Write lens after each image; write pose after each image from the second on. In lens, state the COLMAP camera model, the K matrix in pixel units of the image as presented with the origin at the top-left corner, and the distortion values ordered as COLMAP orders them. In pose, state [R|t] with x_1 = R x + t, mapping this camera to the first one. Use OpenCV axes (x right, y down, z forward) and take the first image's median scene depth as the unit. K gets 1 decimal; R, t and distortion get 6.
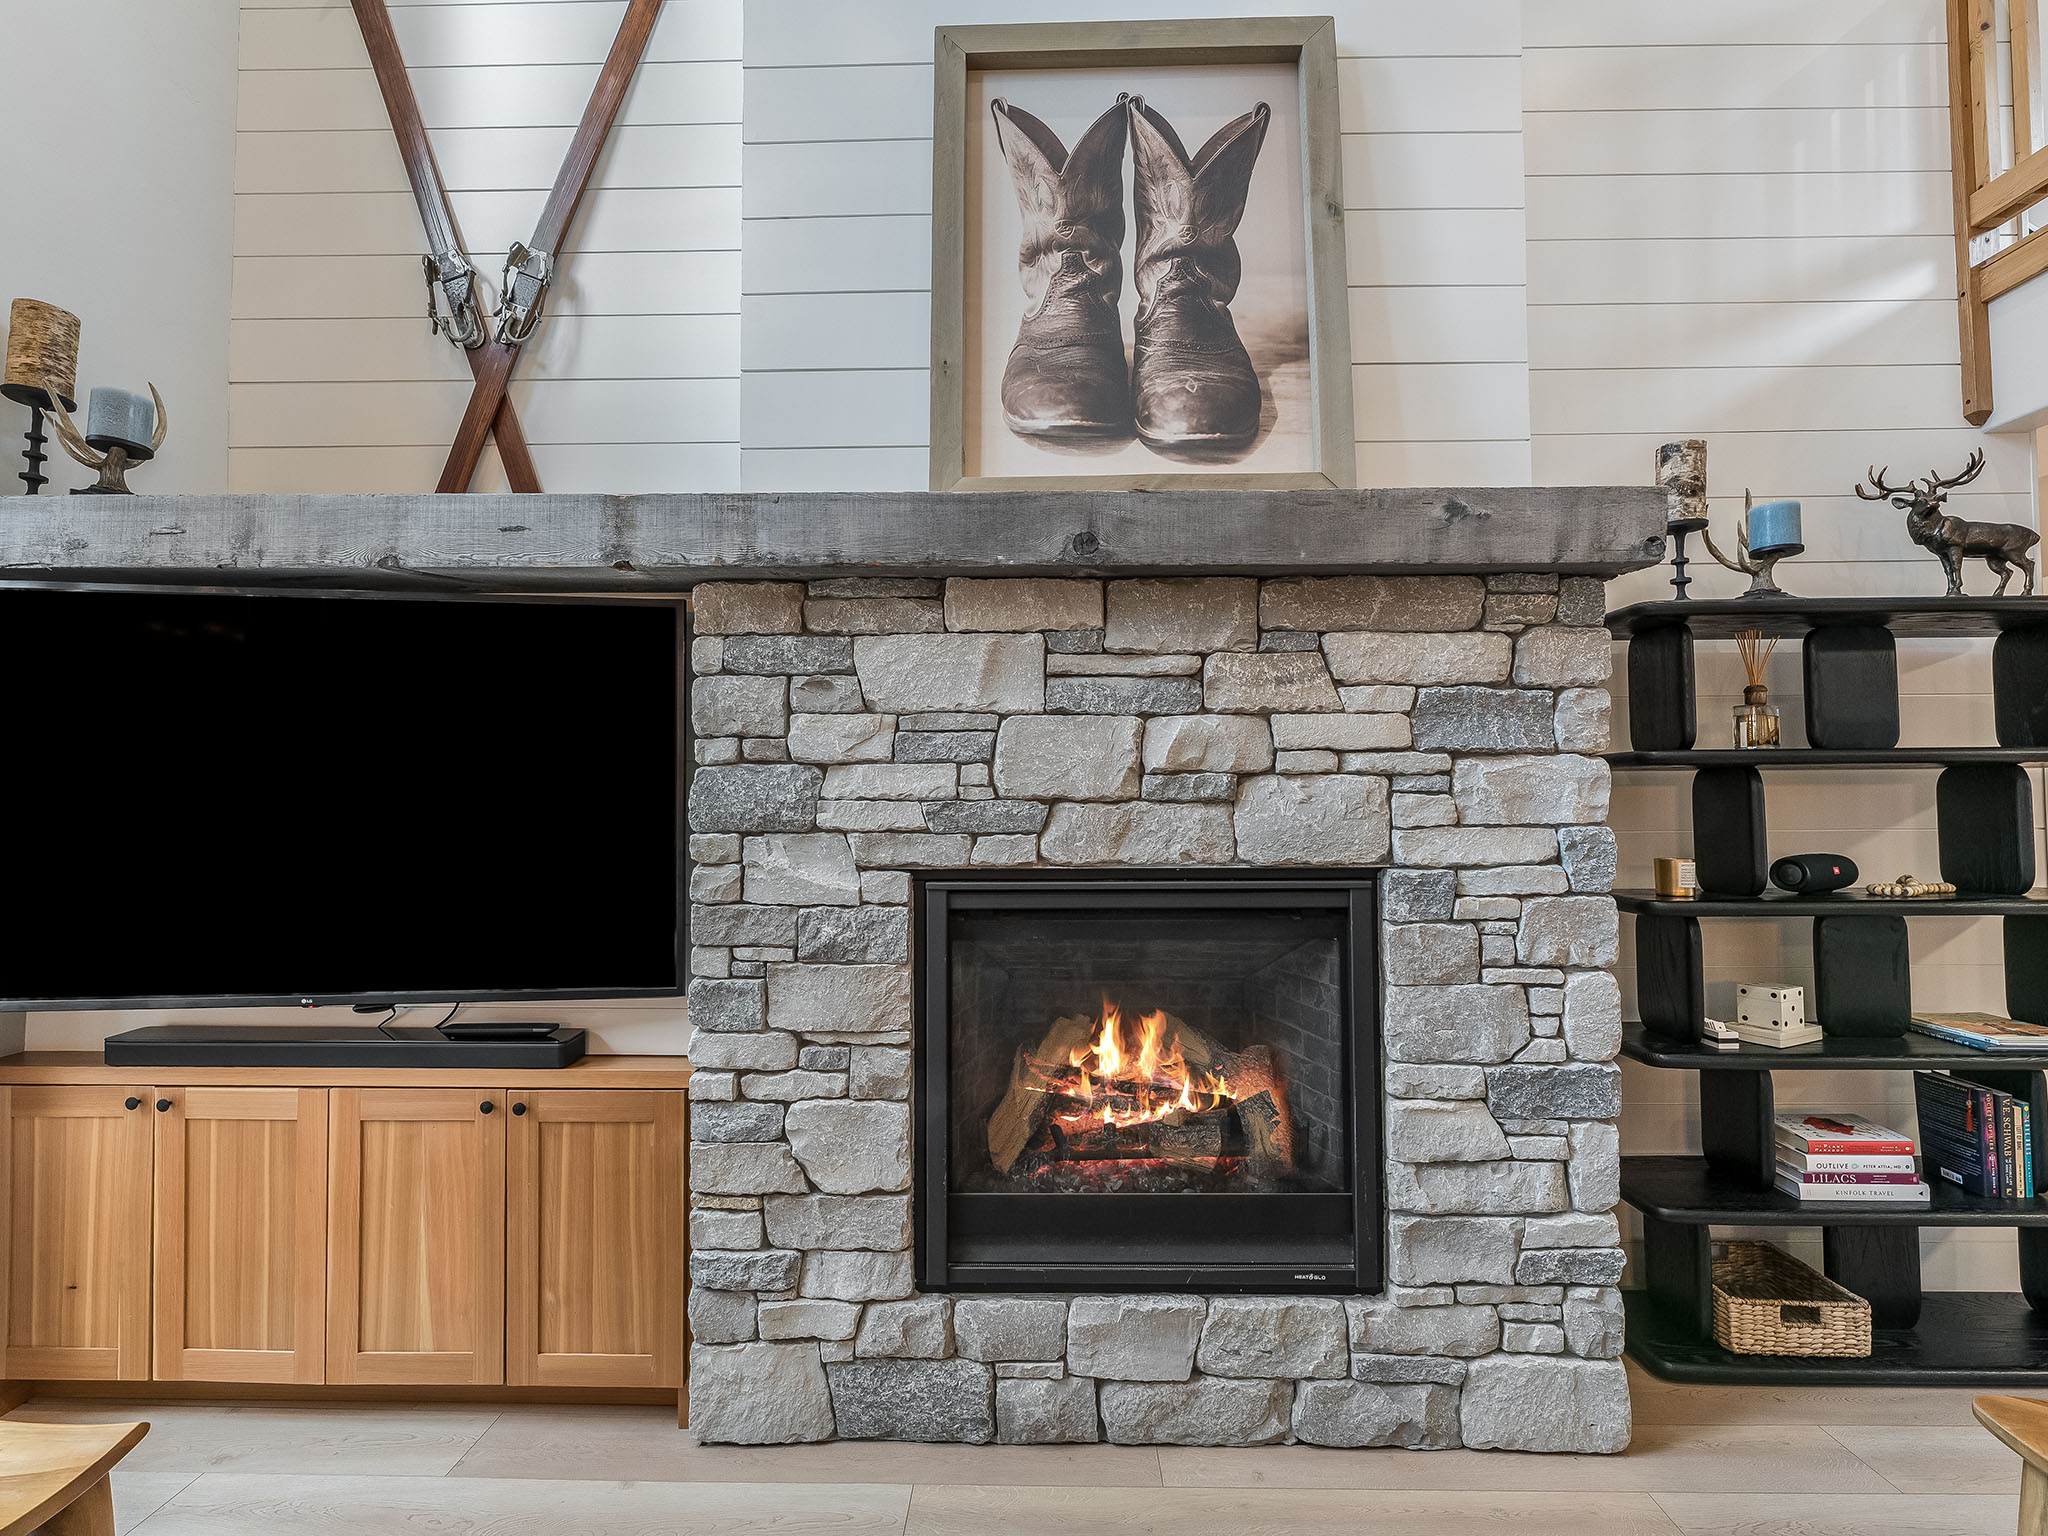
lens RADIAL K [[938.4, 0, 1008.6], [0, 938.4, 771.4], [0, 0, 1]] dist [-0.000591, -0.000738]
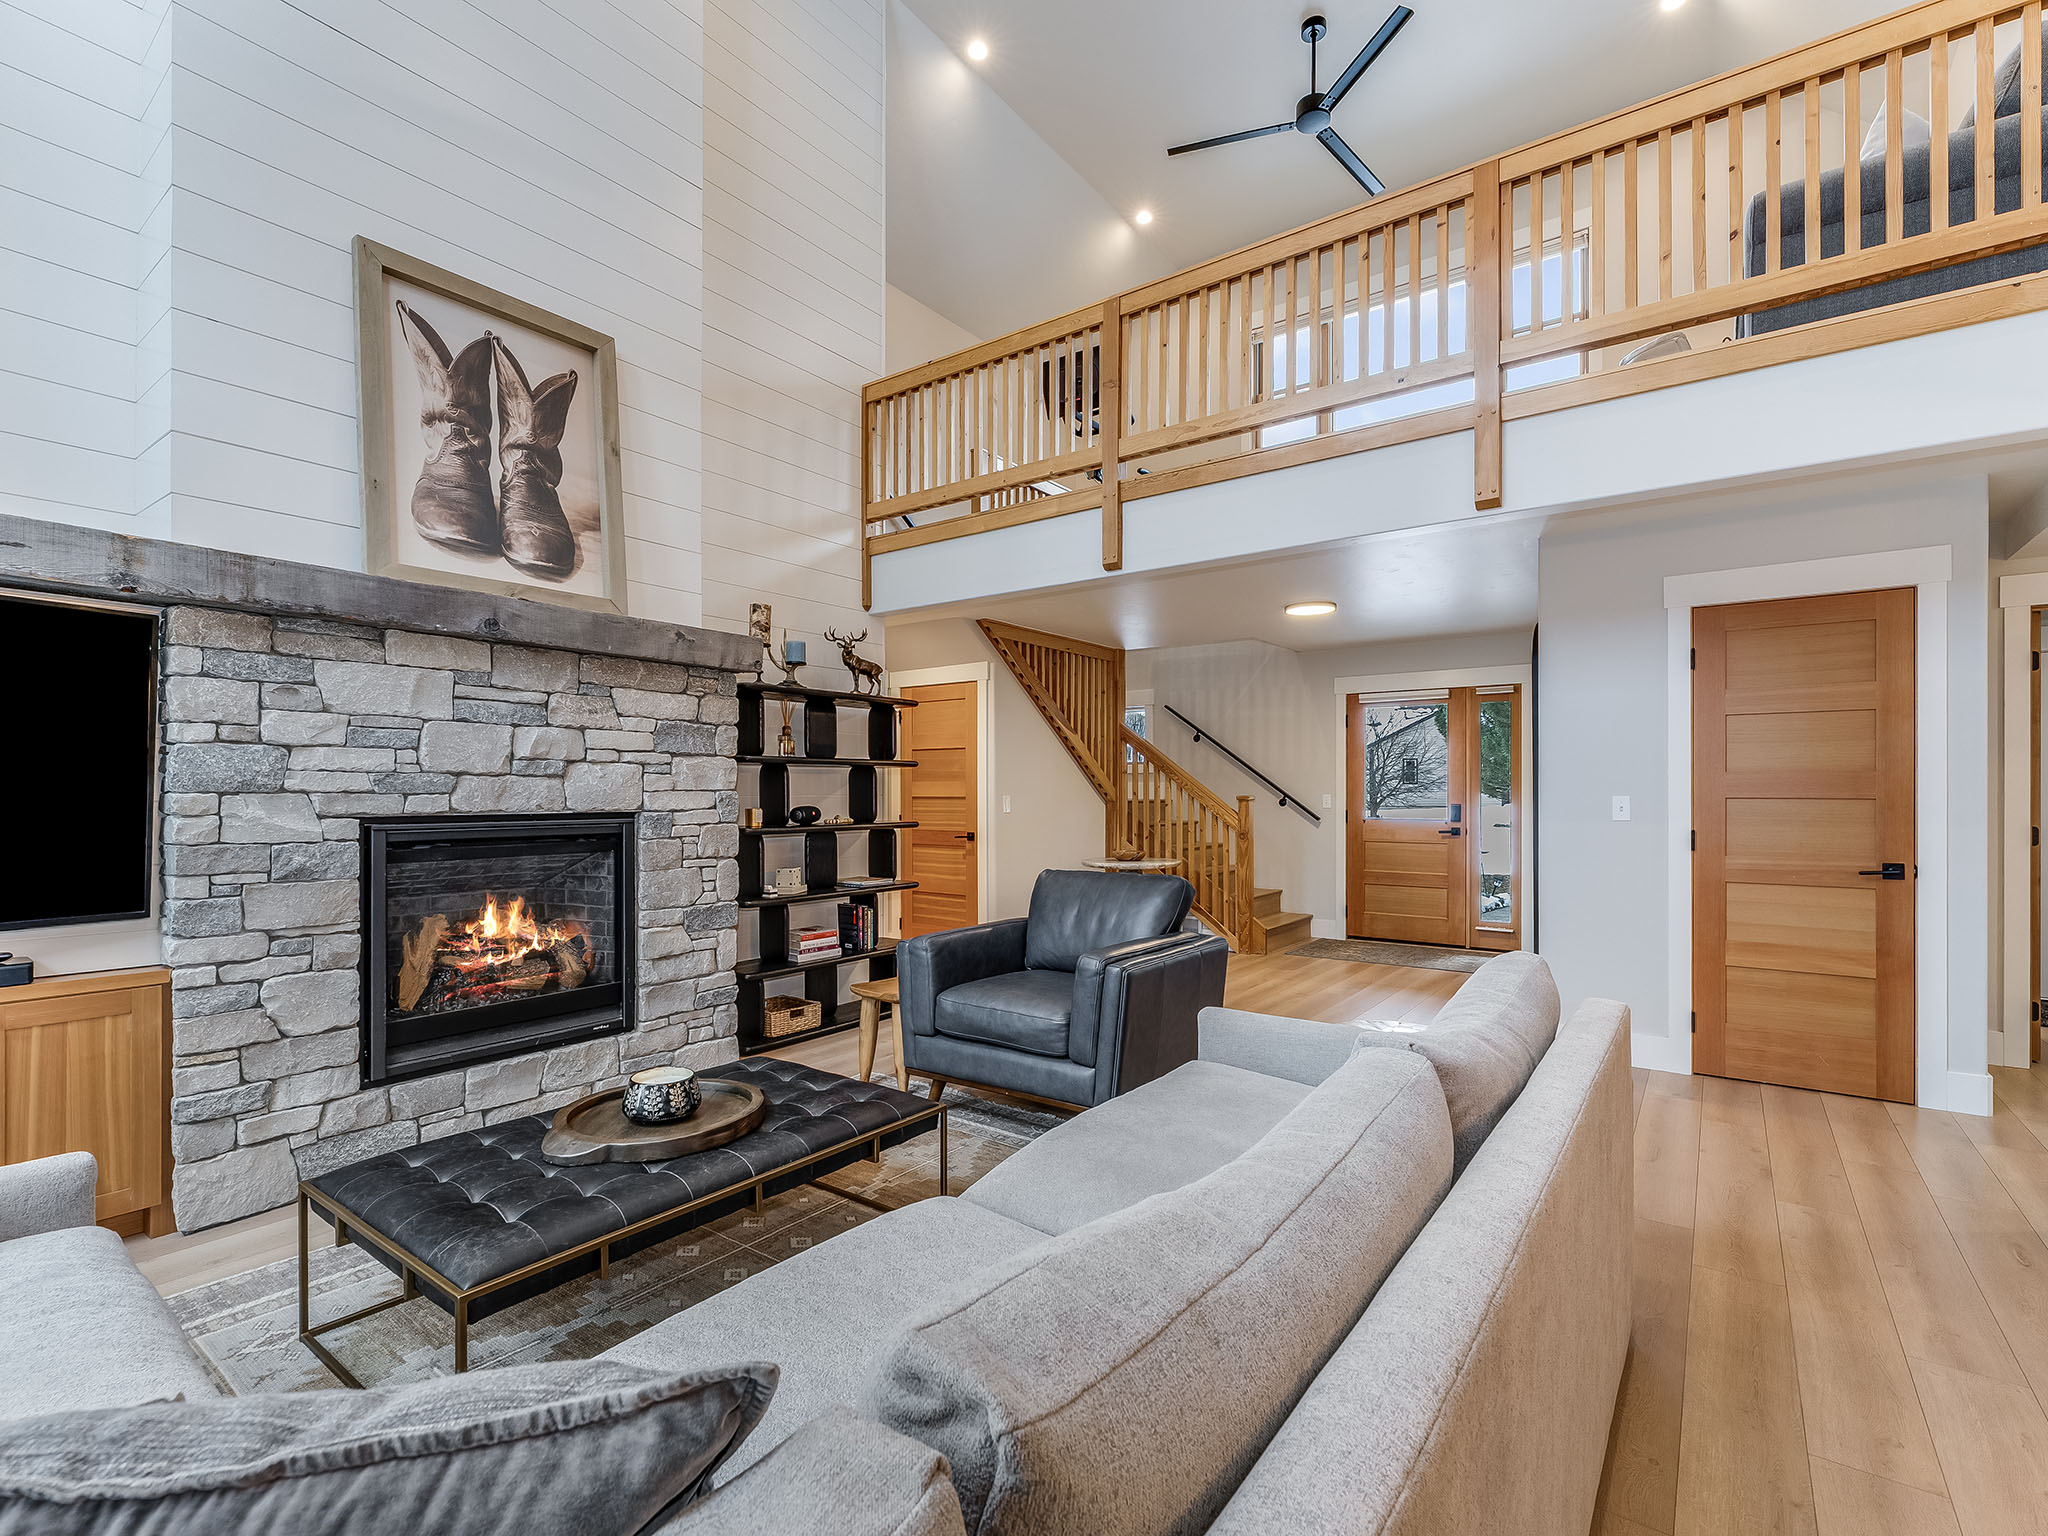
lens RADIAL K [[948.2, 0, 1019.3], [0, 948.2, 804.8], [0, 0, 1]] dist [0.000206, -0.000026]
pose [[0.577816, -0.007261, 0.816134, -0.743245], [-0.032598, 0.998957, 0.031966, -0.000252], [-0.815515, -0.045075, 0.576977, -0.768366]]
